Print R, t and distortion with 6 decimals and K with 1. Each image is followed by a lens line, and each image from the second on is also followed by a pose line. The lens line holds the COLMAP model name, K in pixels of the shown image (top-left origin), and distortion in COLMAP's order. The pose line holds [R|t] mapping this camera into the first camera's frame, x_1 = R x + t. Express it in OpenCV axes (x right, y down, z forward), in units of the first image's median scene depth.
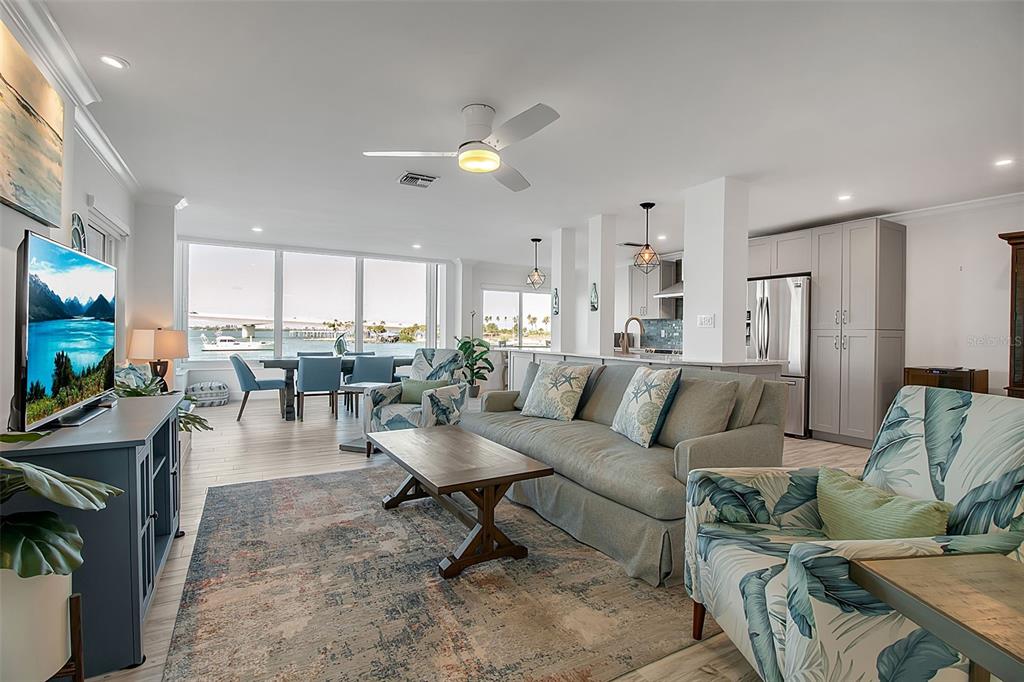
lens RADIAL K [[472.3, 0, 511.4], [0, 472.3, 337.0], [0, 0, 1]] dist [0.000155, -0.013554]
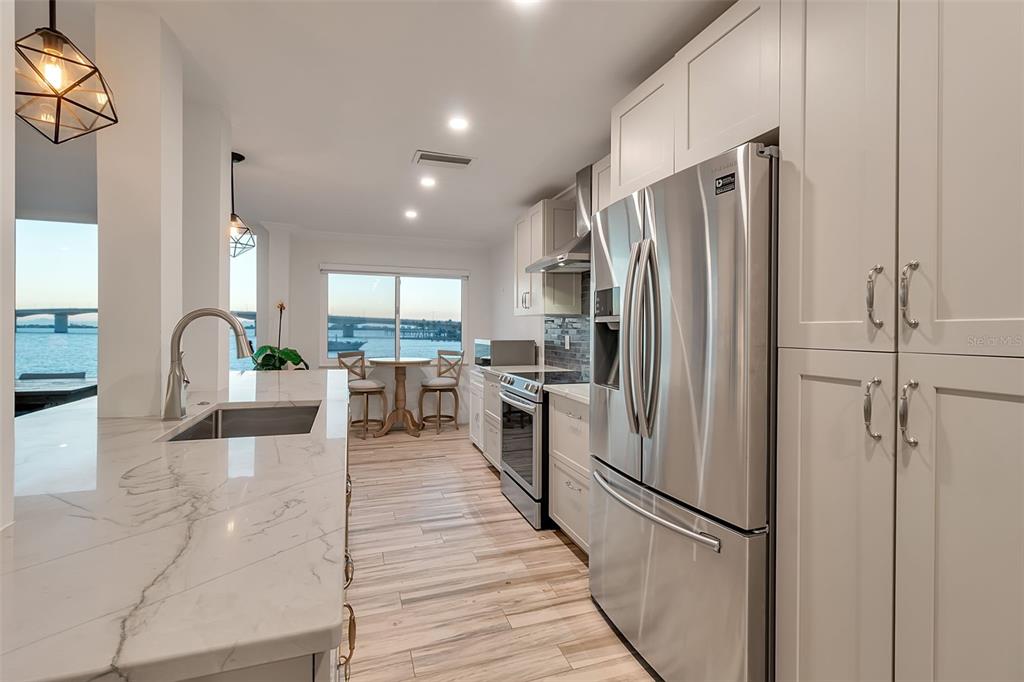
lens RADIAL K [[469.9, 0, 513.5], [0, 469.9, 332.2], [0, 0, 1]] dist [0.004404, 0.000997]
pose [[0.984371, -0.002374, -0.176094, 0.363002], [0.001064, 0.999971, -0.007529, -0.014595], [0.176106, 0.007224, 0.984345, 0.484104]]
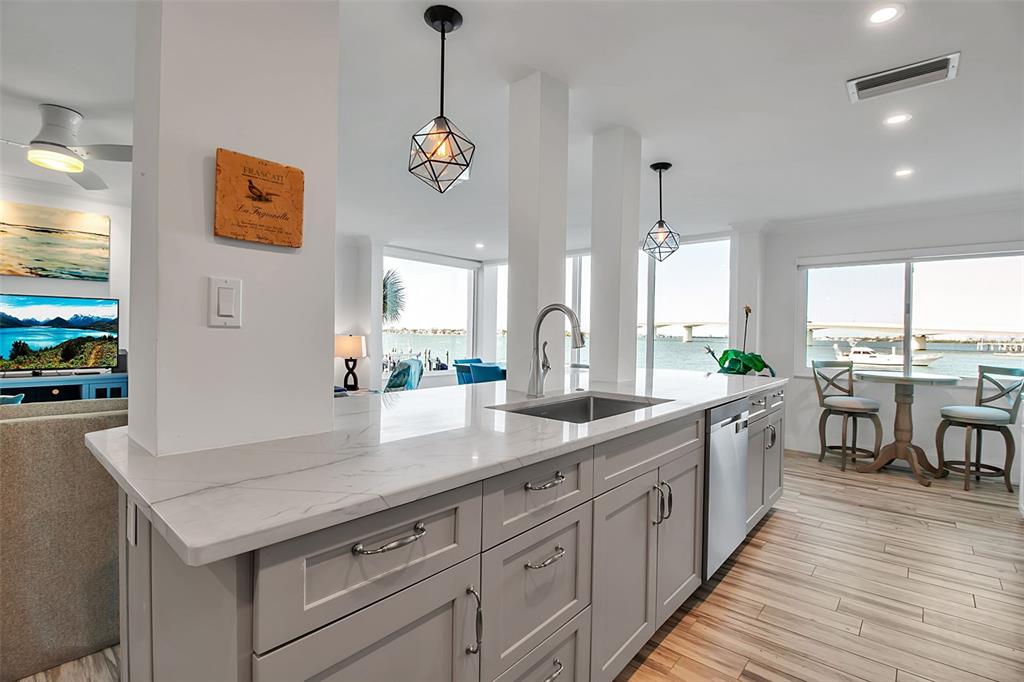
lens RADIAL K [[472.3, 0, 511.4], [0, 472.3, 337.0], [0, 0, 1]] dist [0.000155, -0.013554]
pose [[0.332035, 0.001924, -0.943265, 0.417410], [-0.022913, 0.999719, -0.006026, -0.007386], [0.942989, 0.023614, 0.331986, 0.573385]]
